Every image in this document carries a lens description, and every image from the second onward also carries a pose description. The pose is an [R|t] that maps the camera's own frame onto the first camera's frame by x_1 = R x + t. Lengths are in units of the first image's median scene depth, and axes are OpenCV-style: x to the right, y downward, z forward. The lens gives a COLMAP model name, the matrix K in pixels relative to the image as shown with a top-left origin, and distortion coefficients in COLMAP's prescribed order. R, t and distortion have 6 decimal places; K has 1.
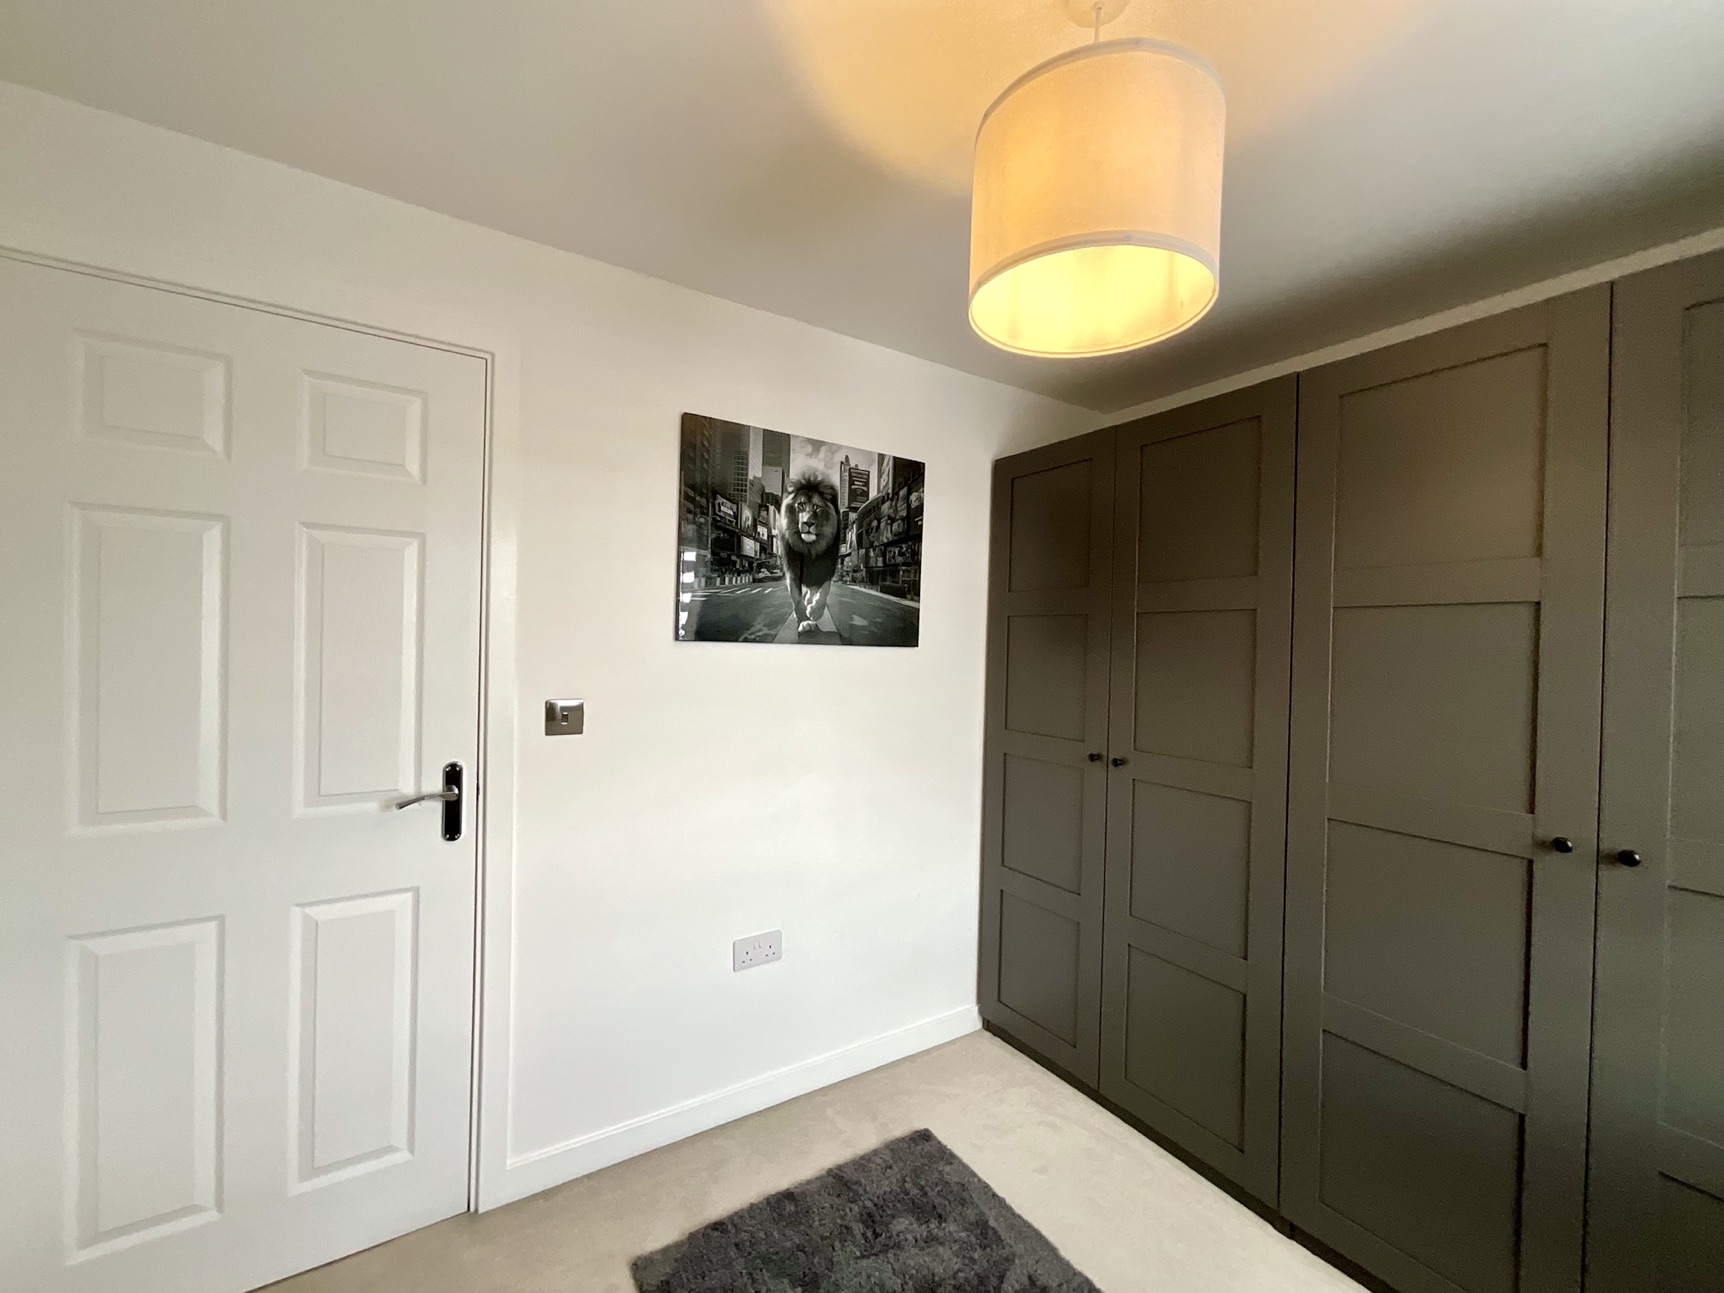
lens RADIAL K [[697.5, 0, 857.7], [0, 697.5, 647.3], [0, 0, 1]] dist [-0.000853, -0.001453]
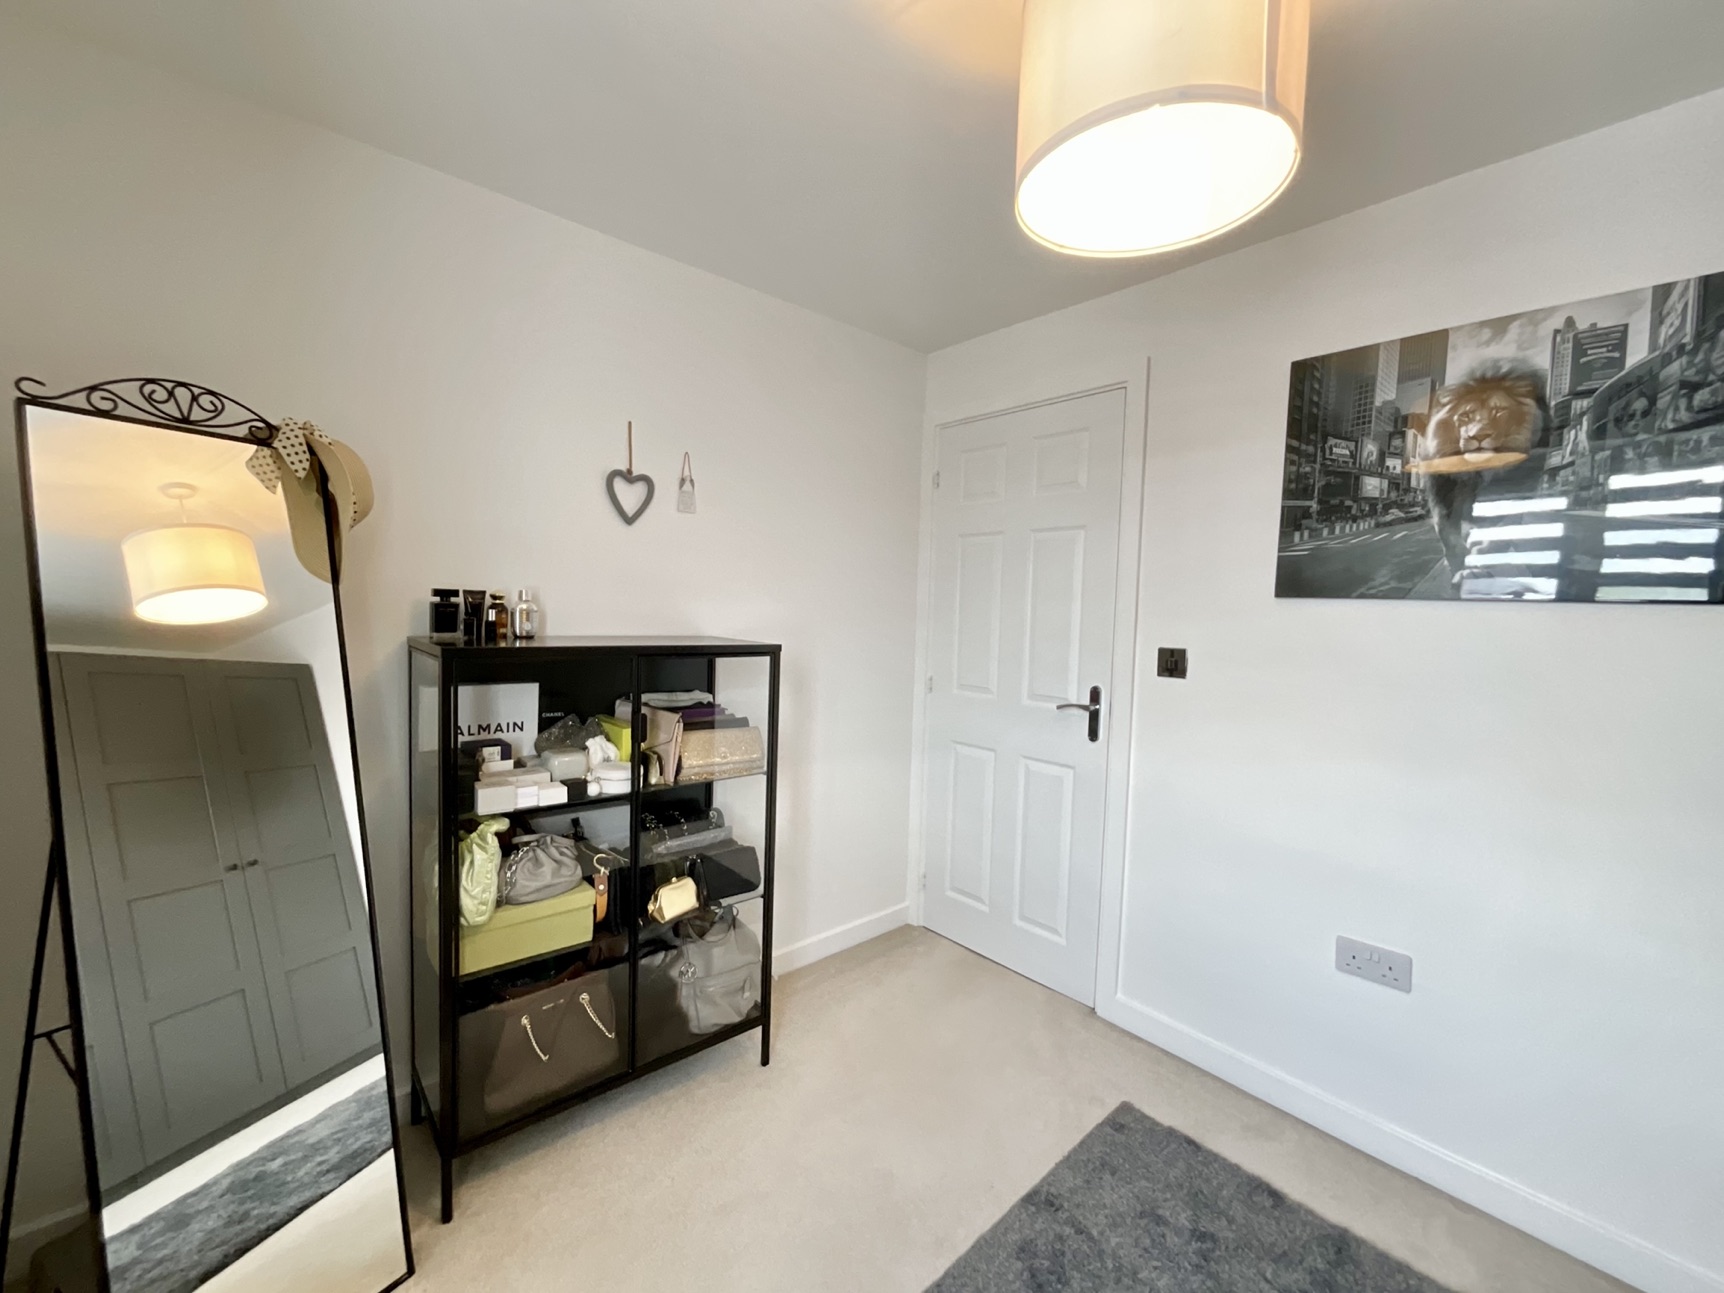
lens RADIAL K [[697.5, 0, 864.9], [0, 697.5, 650.3], [0, 0, 1]] dist [-0.000853, -0.001453]
pose [[0.150759, 0.038641, -0.987815, 0.588322], [-0.035775, 0.998795, 0.033611, 0.049194], [0.987923, 0.030272, 0.151959, 0.254529]]
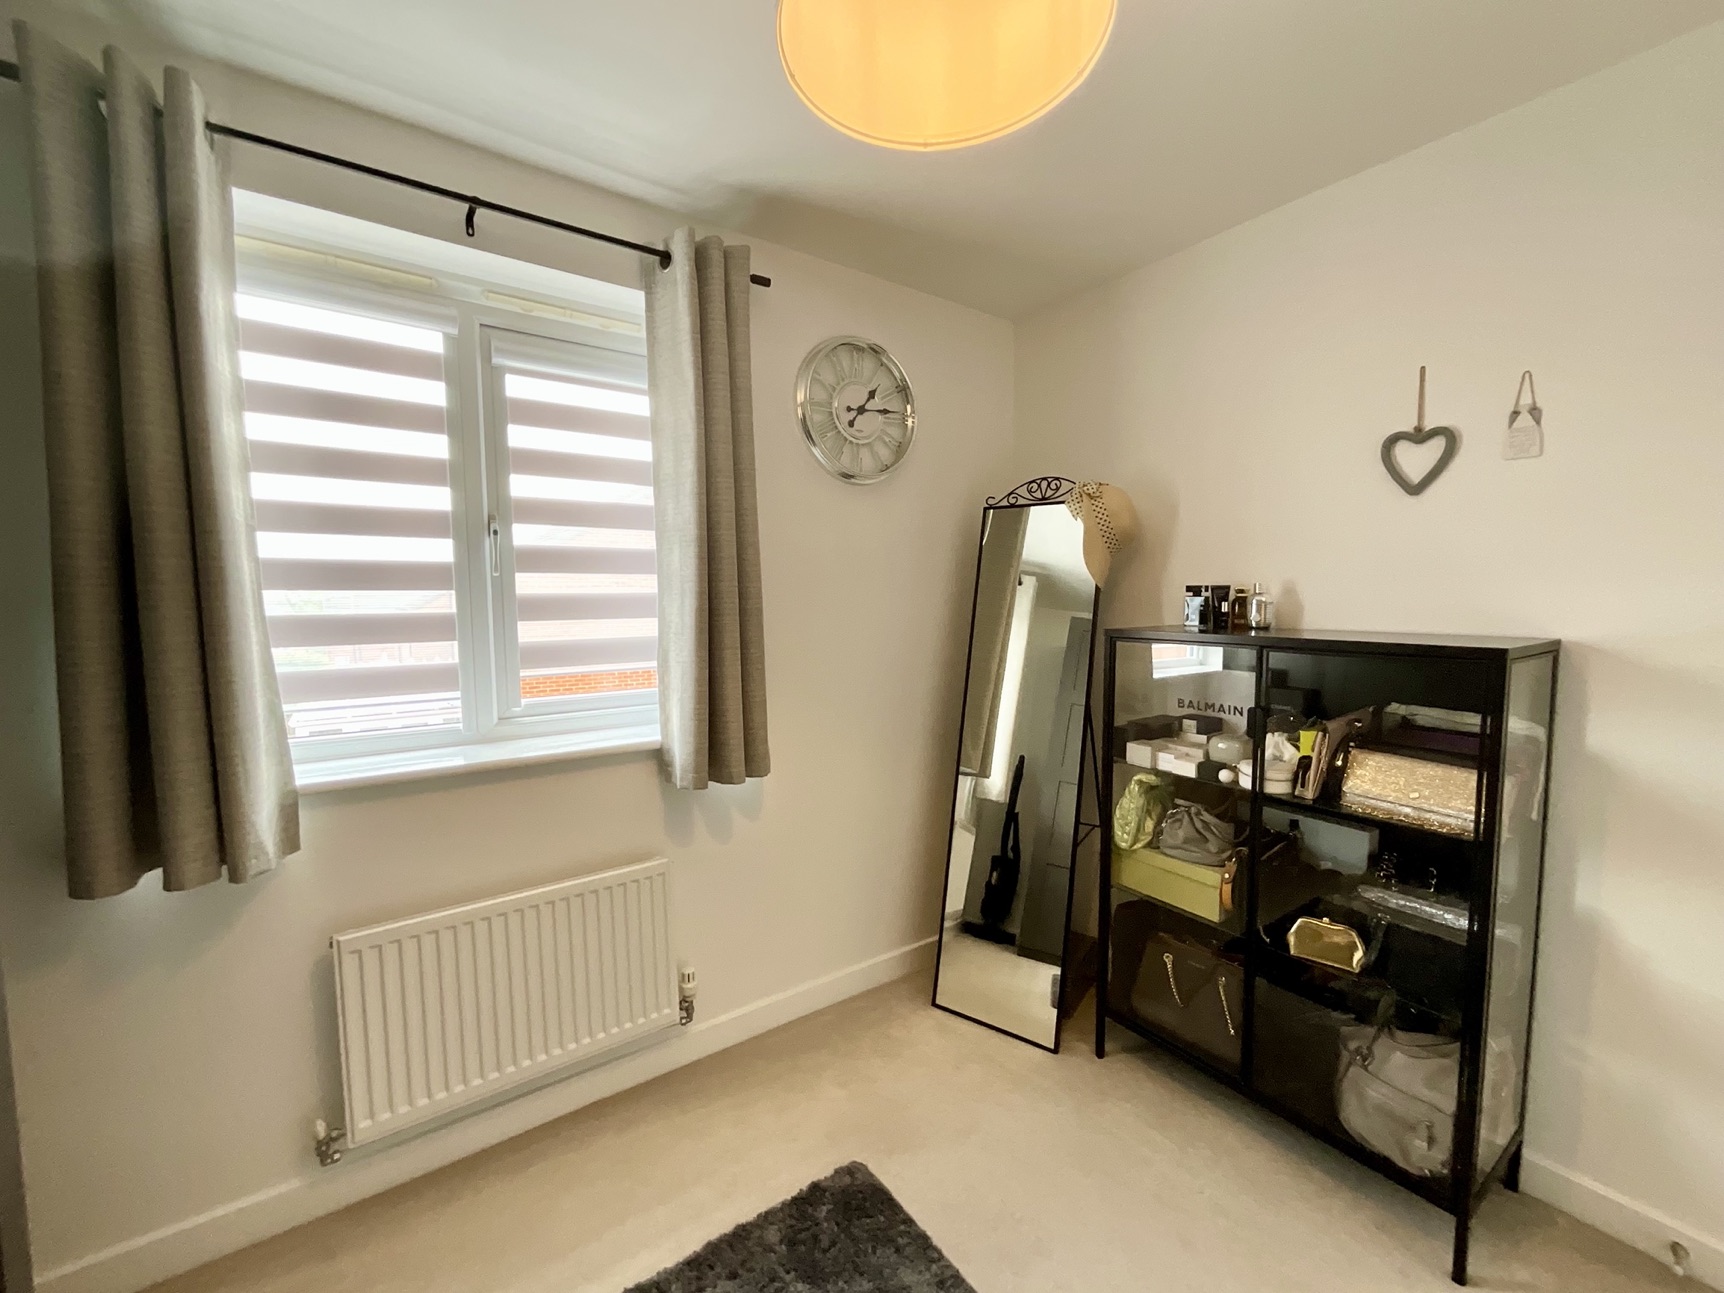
lens RADIAL K [[697.5, 0, 837.3], [0, 697.5, 647.0], [0, 0, 1]] dist [-0.000853, -0.001453]
pose [[-0.999618, -0.021504, -0.017345, 0.232389], [-0.022890, 0.996190, 0.084151, 0.038006], [0.015470, 0.084516, -0.996302, 0.855791]]
